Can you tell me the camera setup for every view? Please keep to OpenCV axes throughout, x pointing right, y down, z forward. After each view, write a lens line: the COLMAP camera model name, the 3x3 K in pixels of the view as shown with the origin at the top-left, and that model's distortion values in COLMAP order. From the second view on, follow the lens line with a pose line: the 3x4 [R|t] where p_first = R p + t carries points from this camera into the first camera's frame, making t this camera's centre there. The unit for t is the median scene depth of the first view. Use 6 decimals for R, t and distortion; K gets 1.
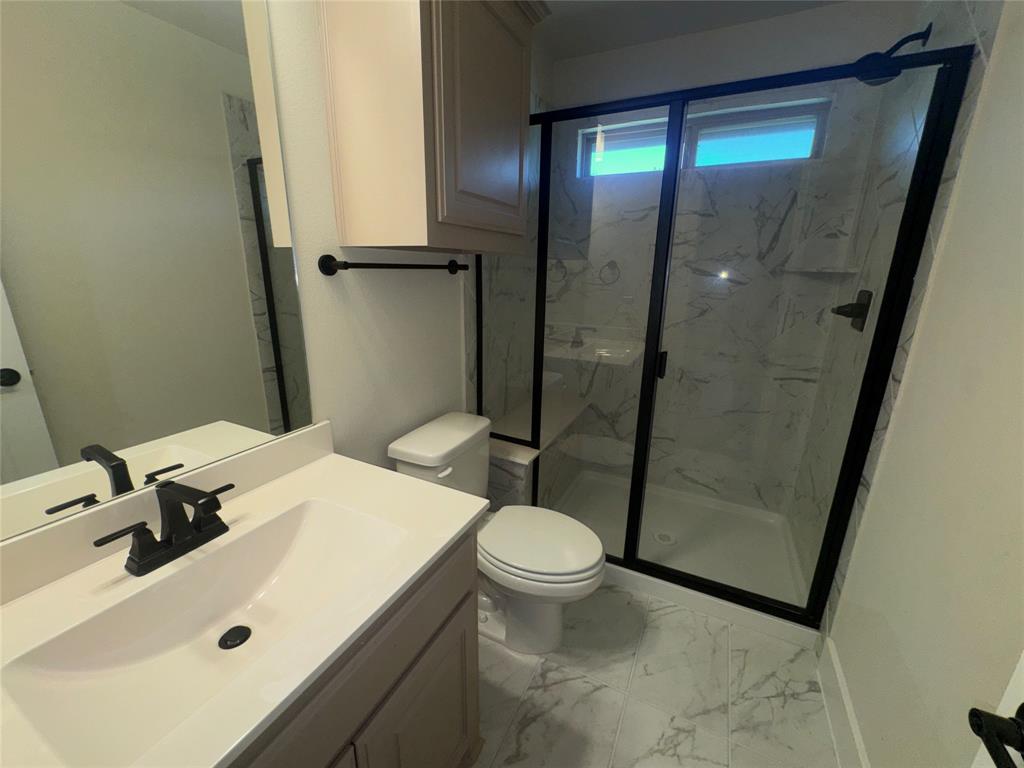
lens RADIAL K [[412.3, 0, 515.8], [0, 412.3, 378.4], [0, 0, 1]] dist [-0.000956, -0.000237]
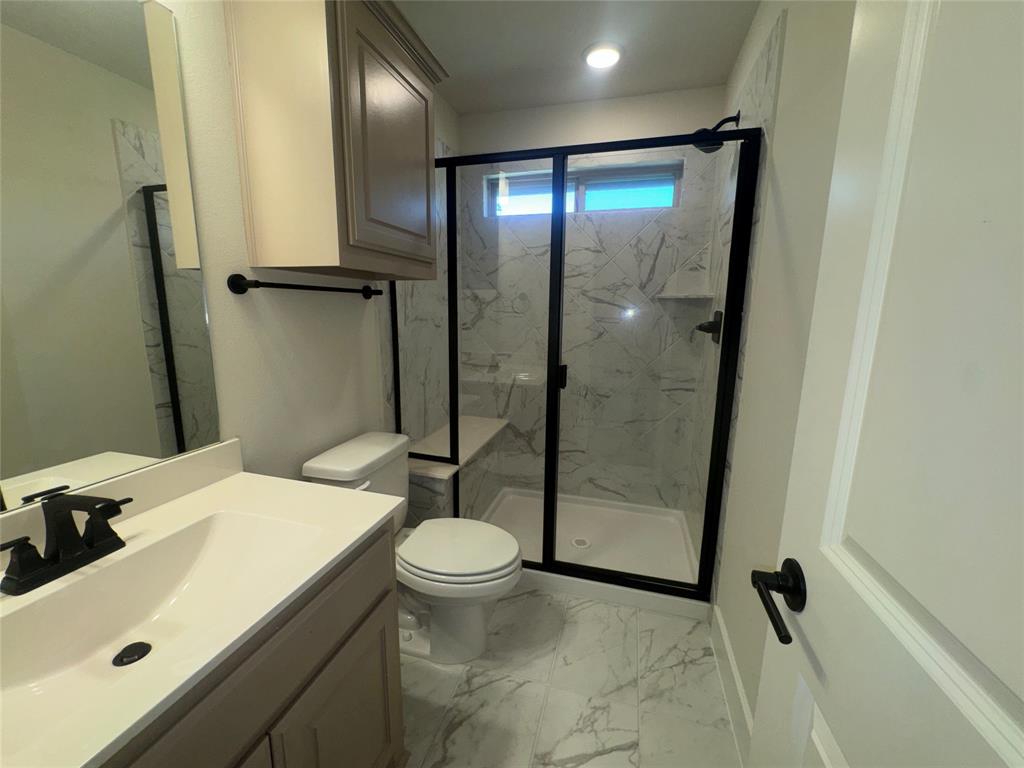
lens RADIAL K [[412.3, 0, 517.4], [0, 412.3, 381.2], [0, 0, 1]] dist [-0.000956, -0.000237]
pose [[0.982566, -0.037639, 0.182065, 0.027093], [0.053223, 0.995253, -0.081479, 0.068427], [-0.178134, 0.089749, 0.979905, -0.087299]]
